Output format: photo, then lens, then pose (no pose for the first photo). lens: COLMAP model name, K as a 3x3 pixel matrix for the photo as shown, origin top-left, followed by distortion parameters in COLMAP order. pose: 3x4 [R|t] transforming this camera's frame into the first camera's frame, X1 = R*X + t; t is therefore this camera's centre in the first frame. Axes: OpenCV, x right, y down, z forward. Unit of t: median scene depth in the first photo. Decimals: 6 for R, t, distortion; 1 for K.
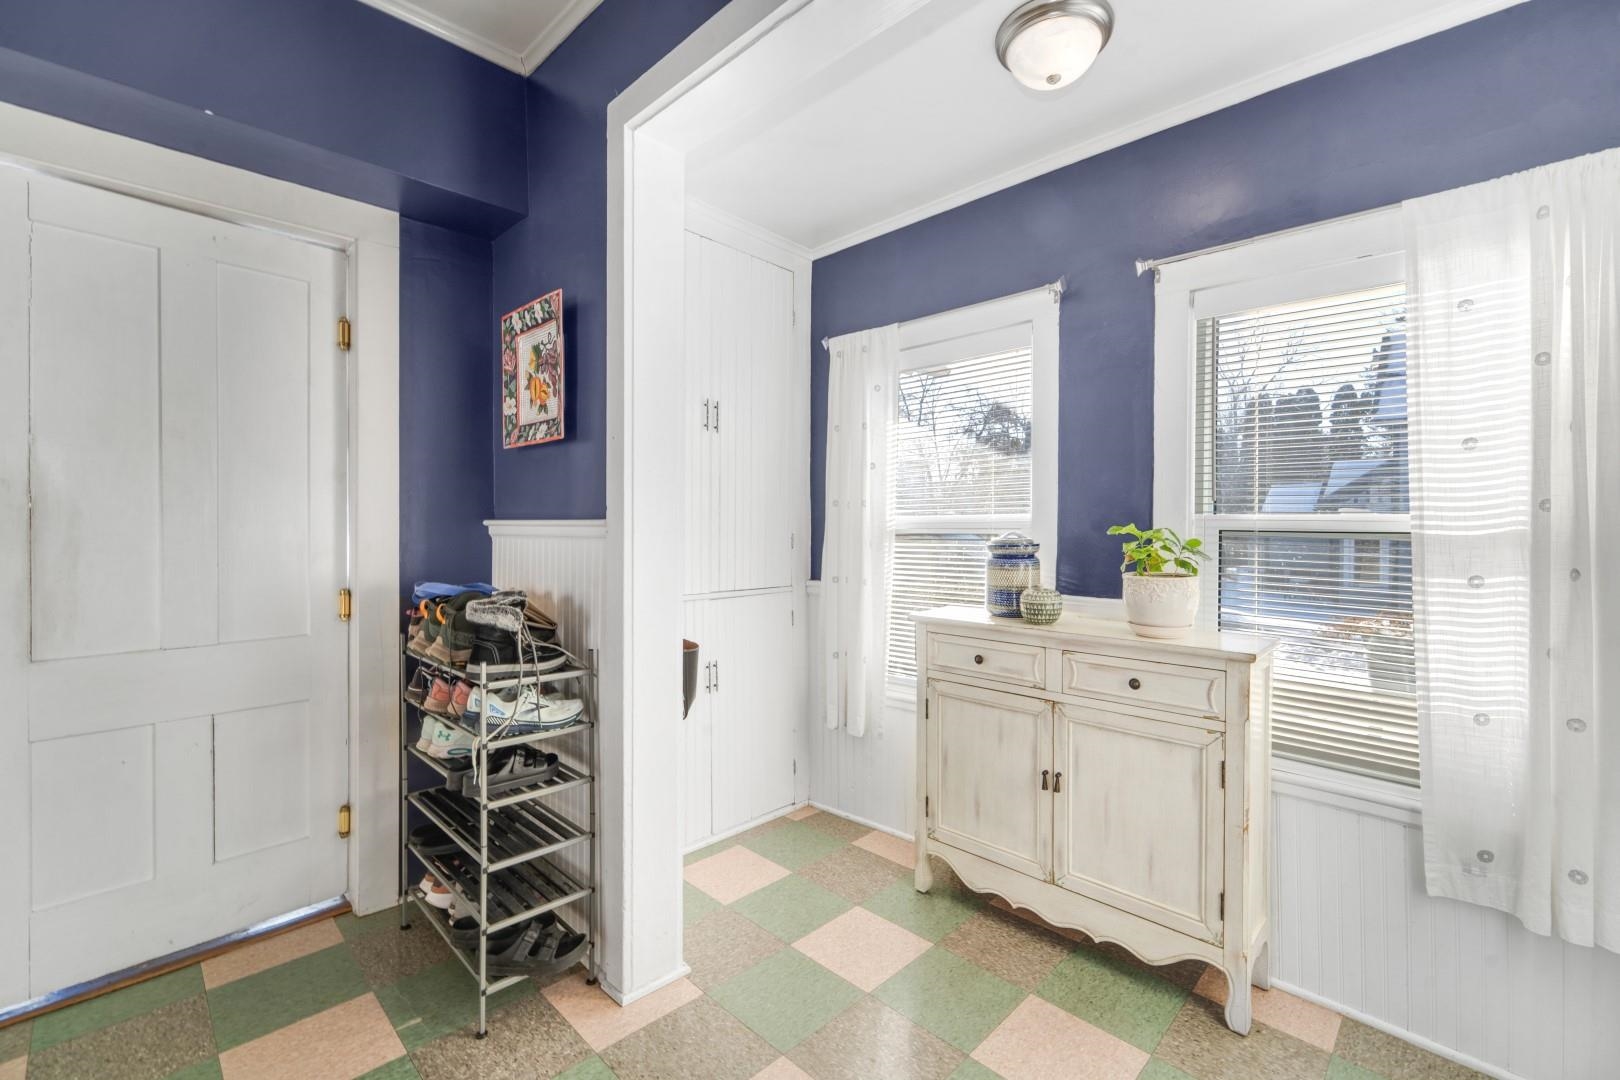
lens RADIAL K [[715.9, 0, 811.4], [0, 715.9, 529.6], [0, 0, 1]] dist [-0.000961, -0.000294]
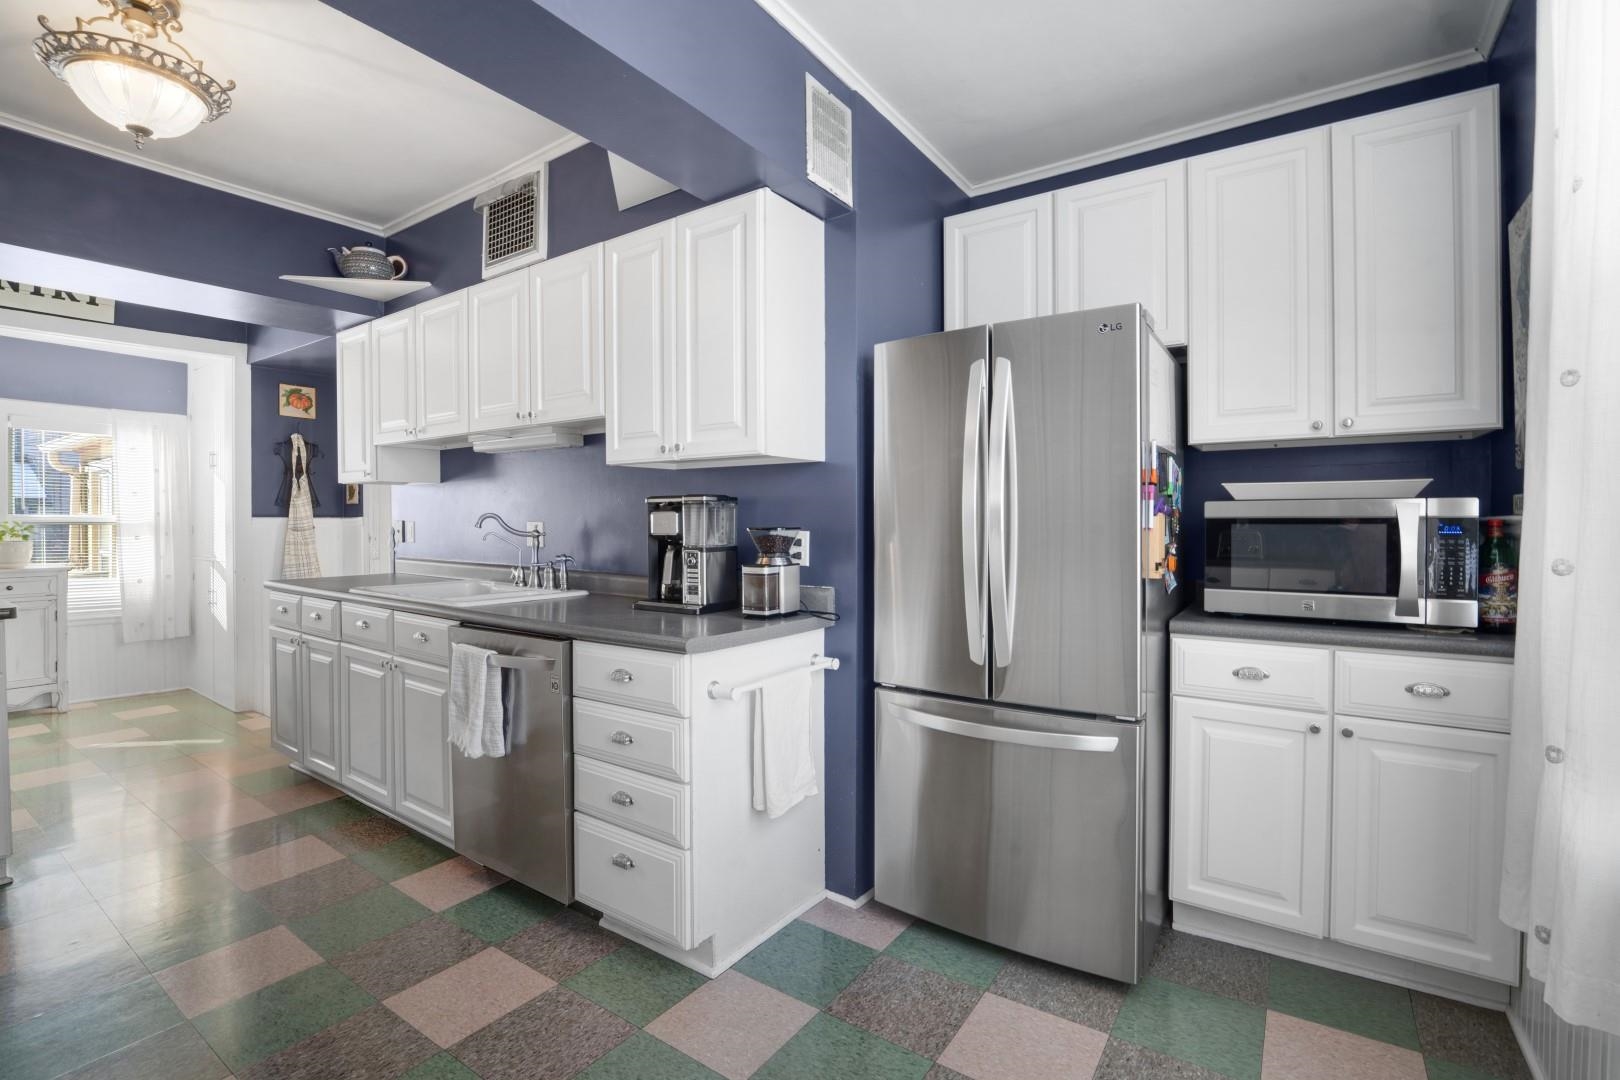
lens RADIAL K [[715.9, 0, 811.4], [0, 715.9, 529.6], [0, 0, 1]] dist [-0.000961, -0.000294]
pose [[-0.174480, -0.012499, 0.984581, -2.677166], [0.007682, 0.999872, 0.014055, 0.015020], [-0.984631, 0.010016, -0.174362, -1.364929]]
